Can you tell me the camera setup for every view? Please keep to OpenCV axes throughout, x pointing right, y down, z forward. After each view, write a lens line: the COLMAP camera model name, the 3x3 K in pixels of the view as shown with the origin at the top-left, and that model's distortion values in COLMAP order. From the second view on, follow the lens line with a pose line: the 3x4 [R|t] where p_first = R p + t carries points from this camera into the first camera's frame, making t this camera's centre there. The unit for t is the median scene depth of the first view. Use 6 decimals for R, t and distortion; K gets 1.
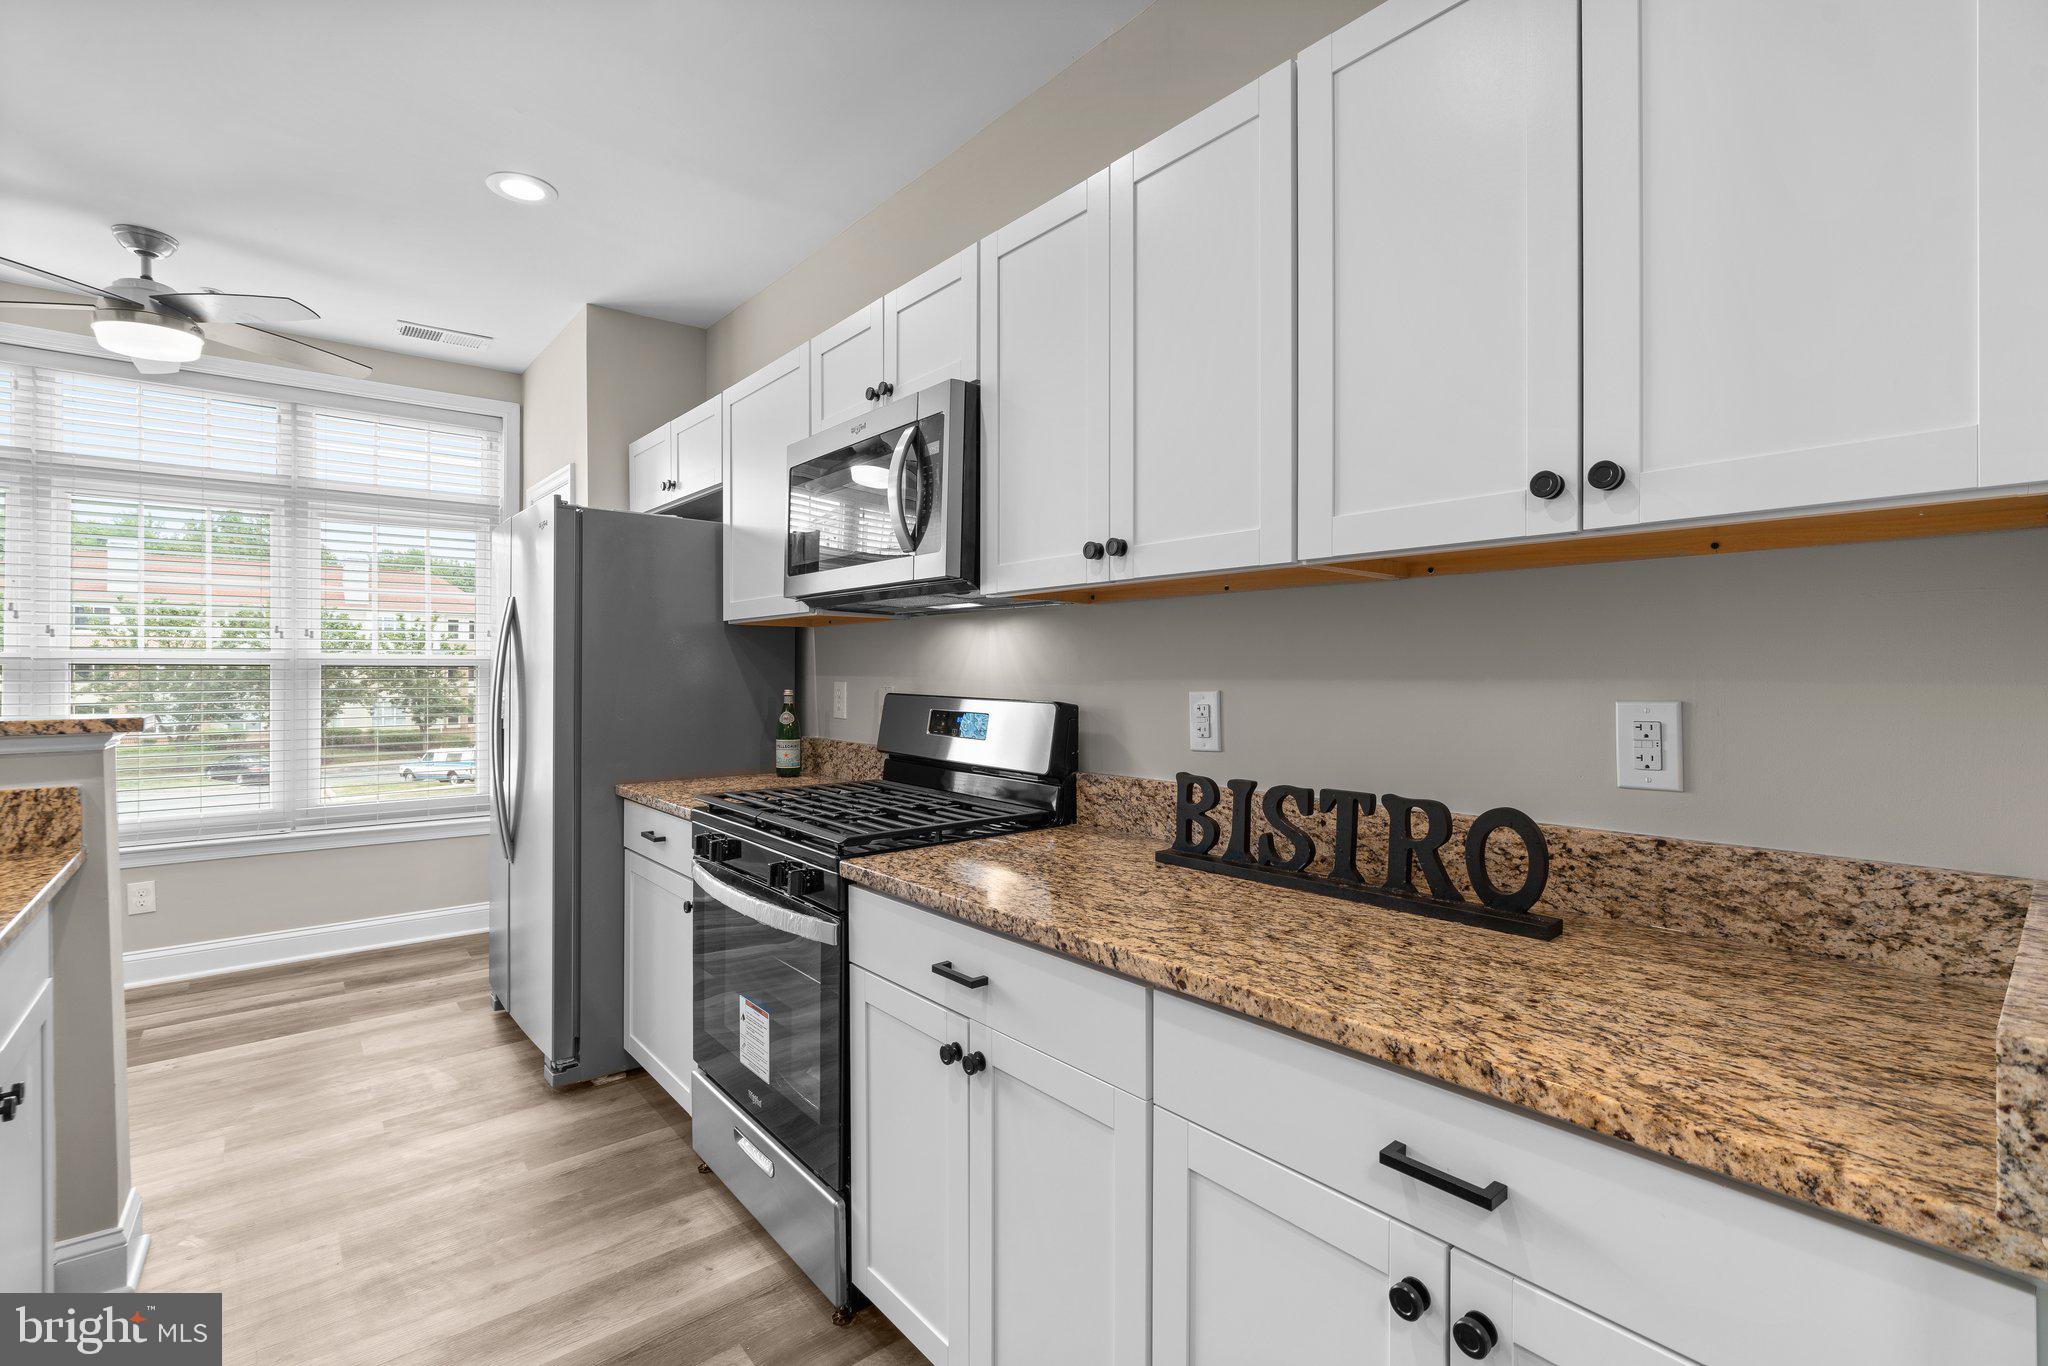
lens RADIAL K [[915.1, 0, 1012.9], [0, 915.1, 670.7], [0, 0, 1]] dist [-0.013082, 0.006191]
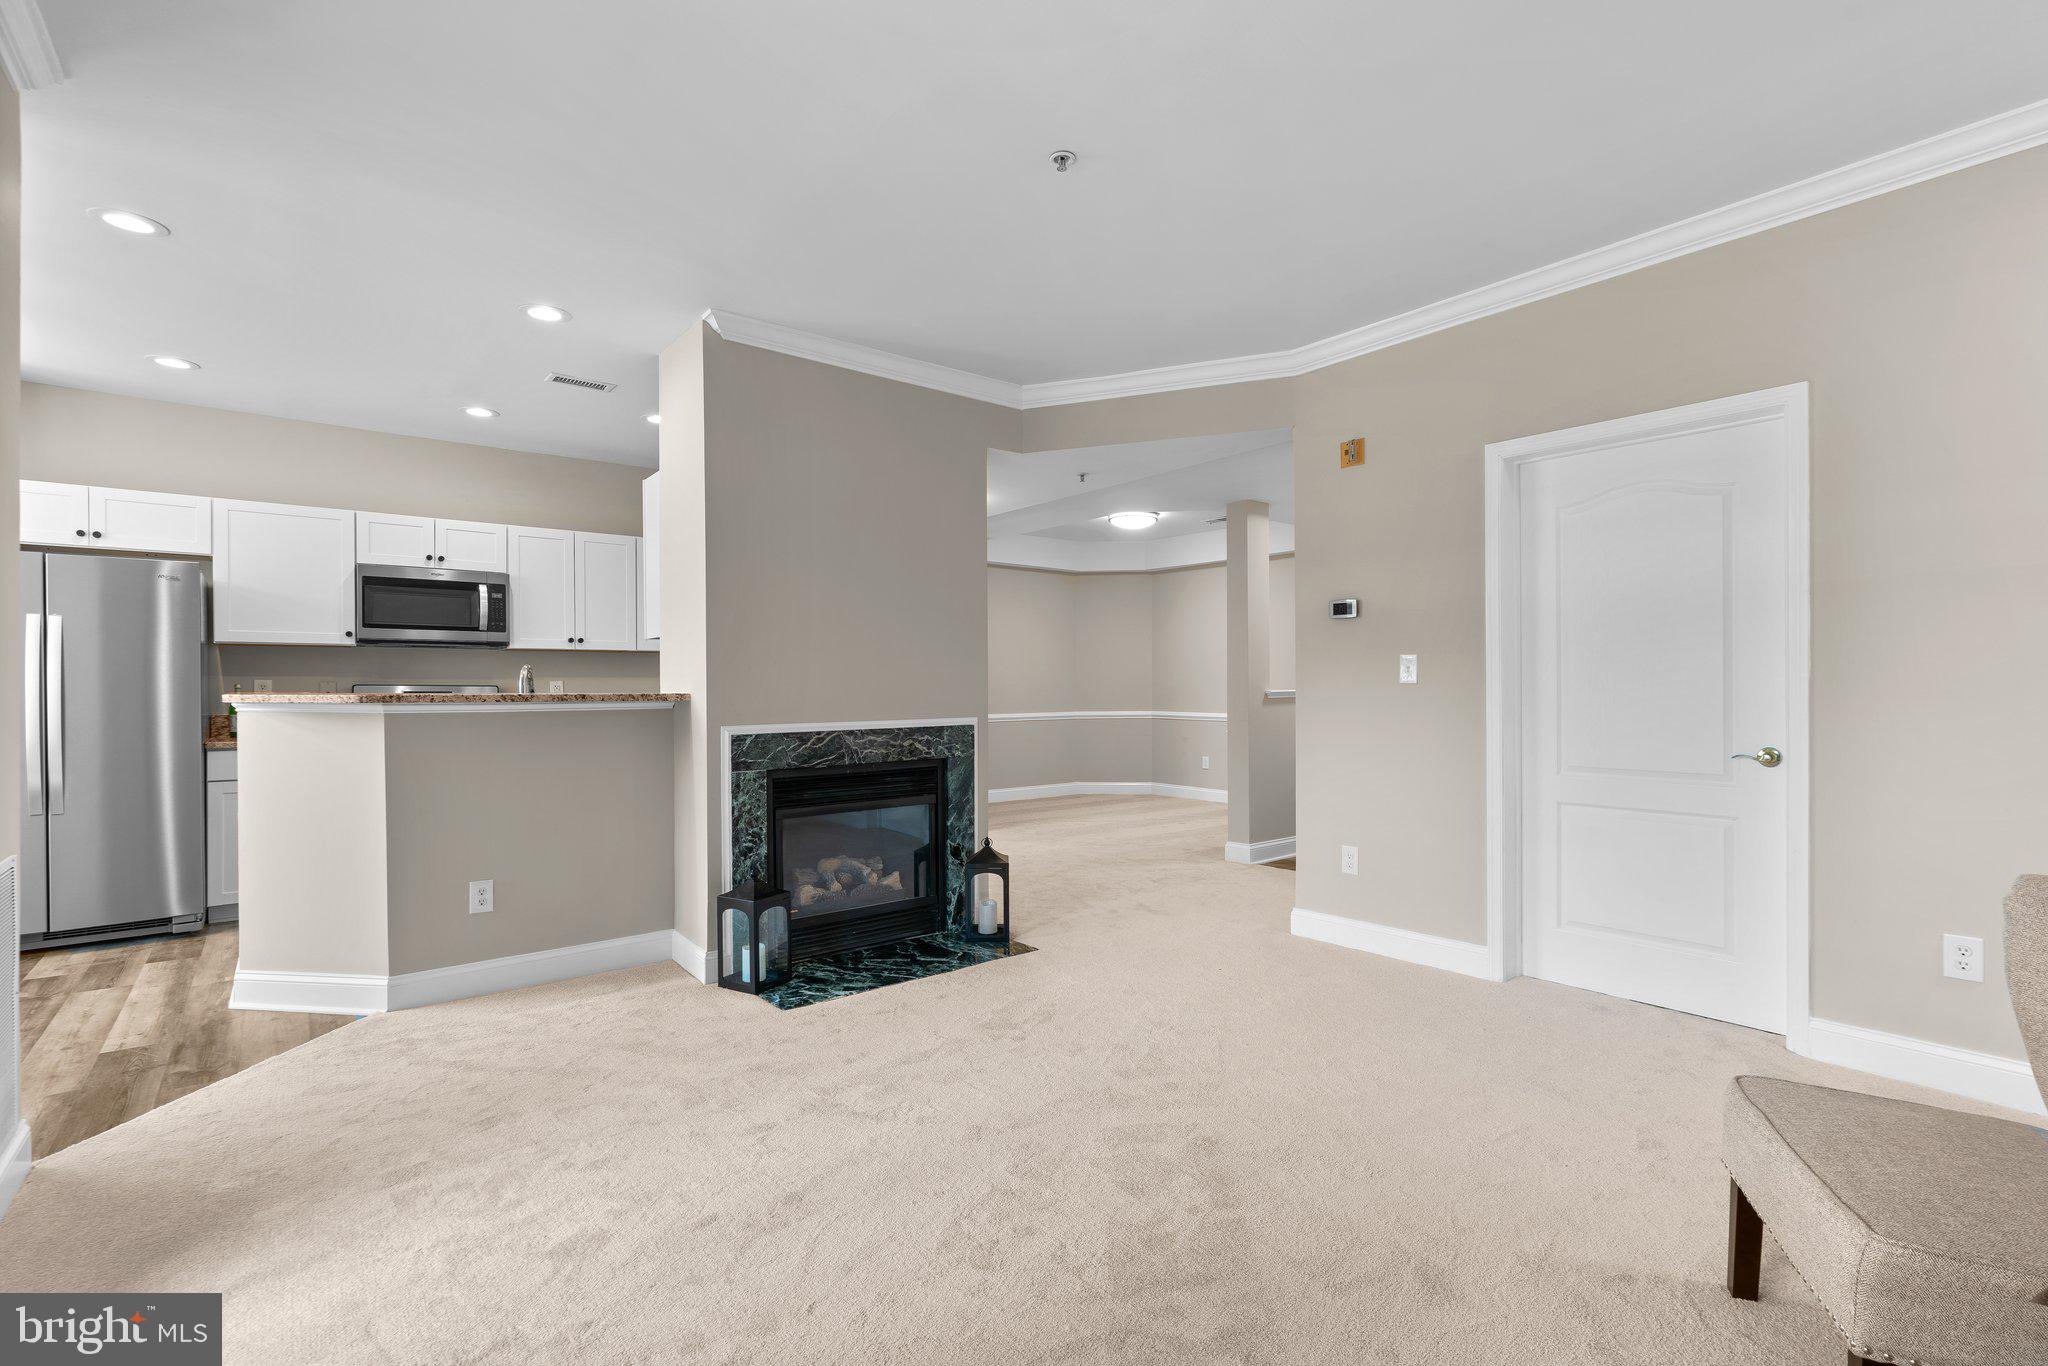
lens RADIAL K [[925.8, 0, 1027.1], [0, 925.8, 707.6], [0, 0, 1]] dist [-0.012439, -0.000104]
pose [[-0.002091, -0.025883, 0.999663, -2.661042], [-0.001148, 0.999664, 0.025880, 0.025666], [-0.999997, -0.001094, -0.002120, -0.567223]]
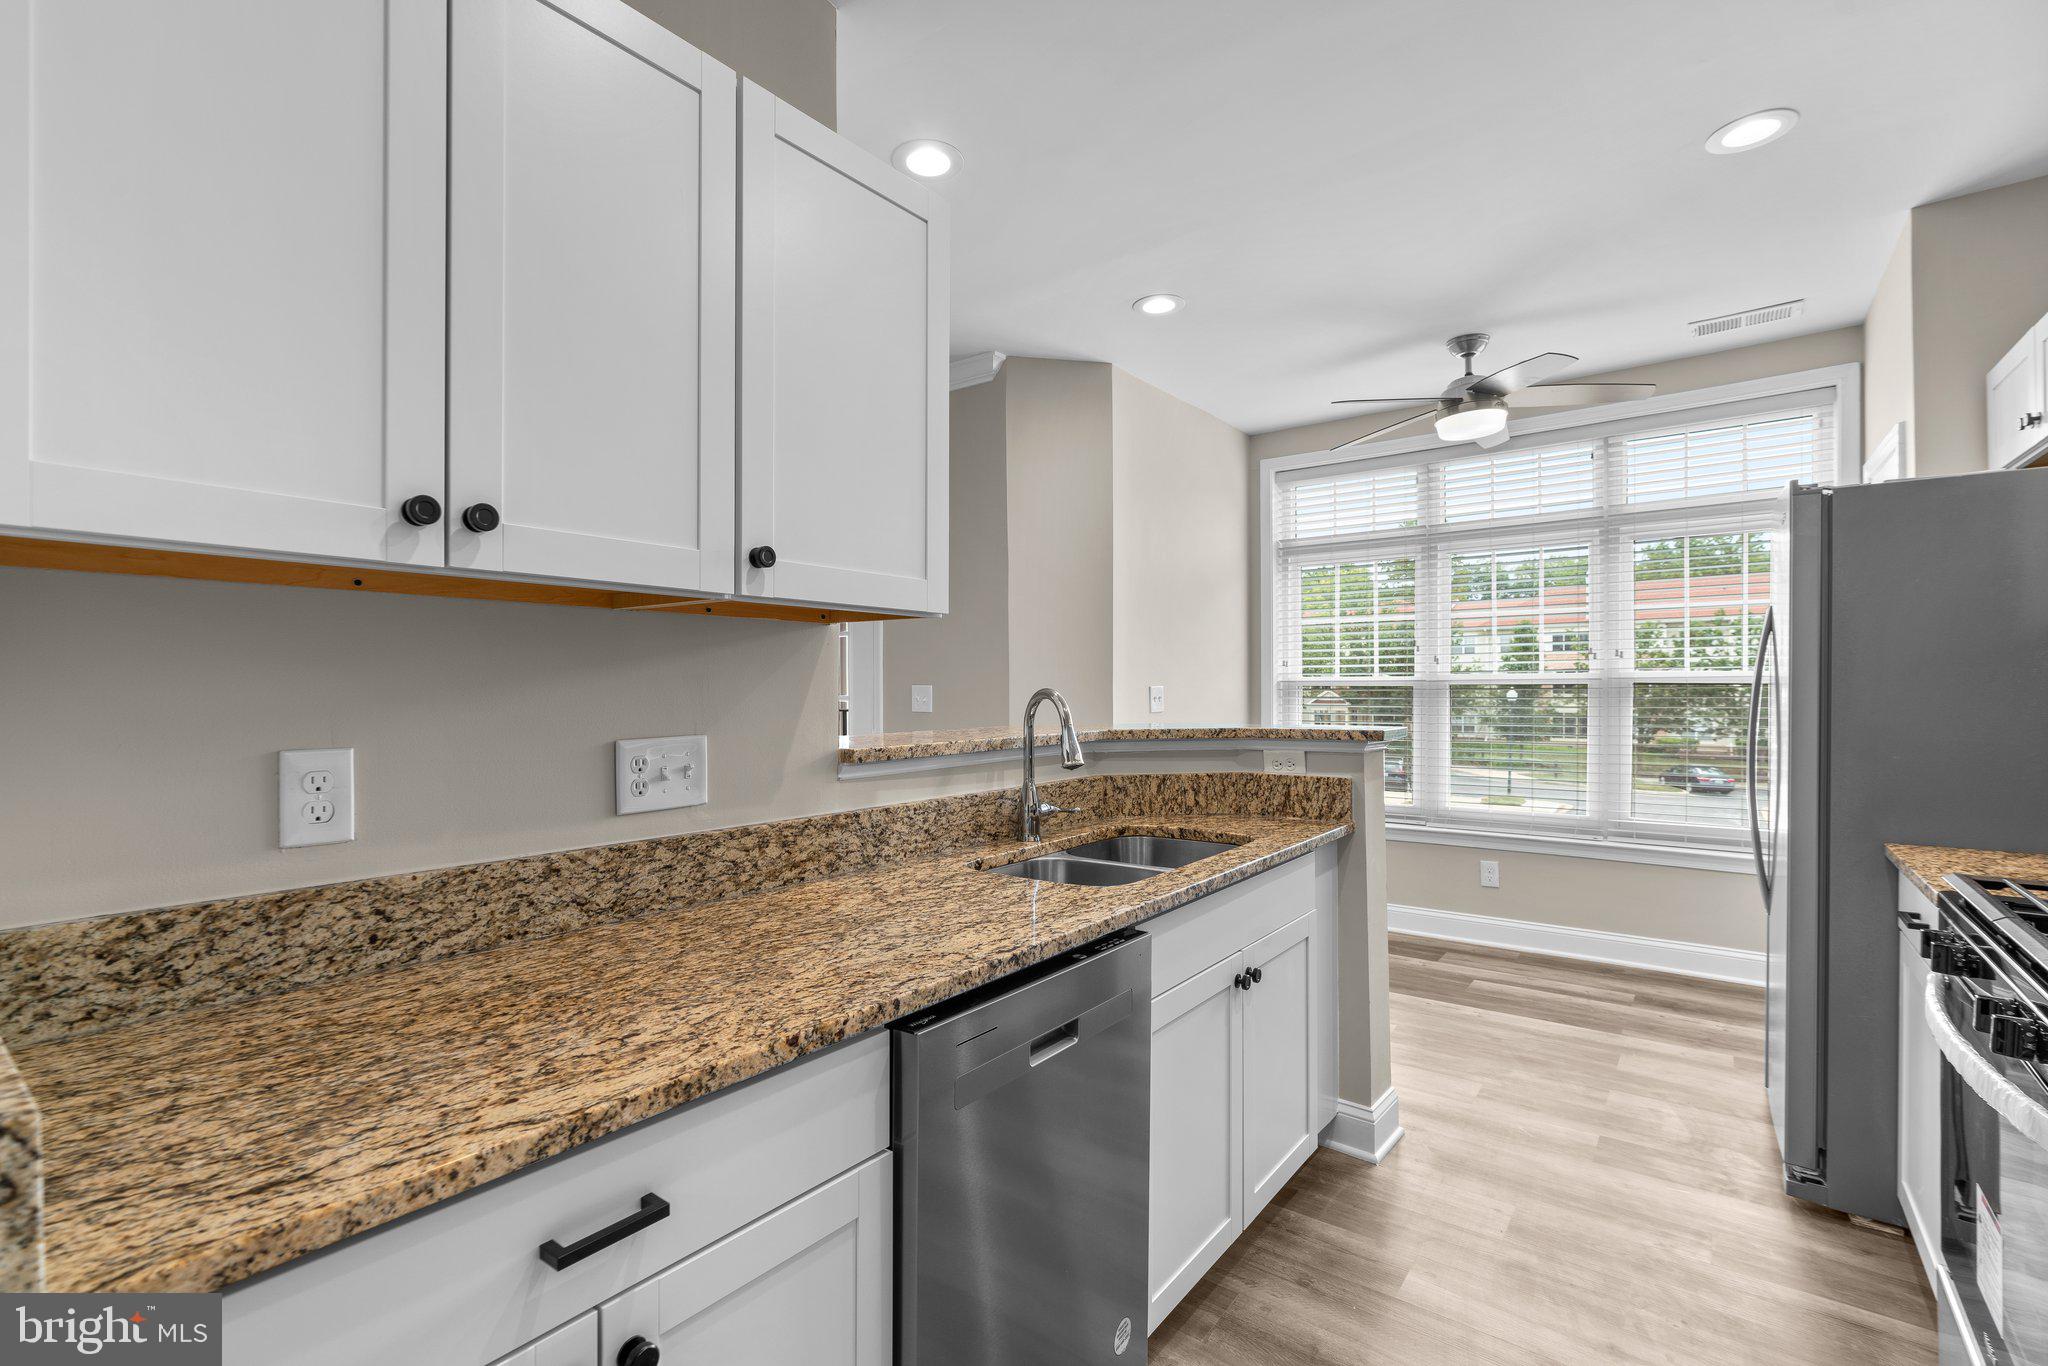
lens RADIAL K [[930.6, 0, 1021.1], [0, 930.6, 688.2], [0, 0, 1]] dist [-0.015713, 0.011321]
pose [[0.226936, -0.000796, -0.973909, 0.199244], [0.006873, 0.999976, 0.000784, -0.012145], [0.973886, -0.006871, 0.226936, 0.161407]]
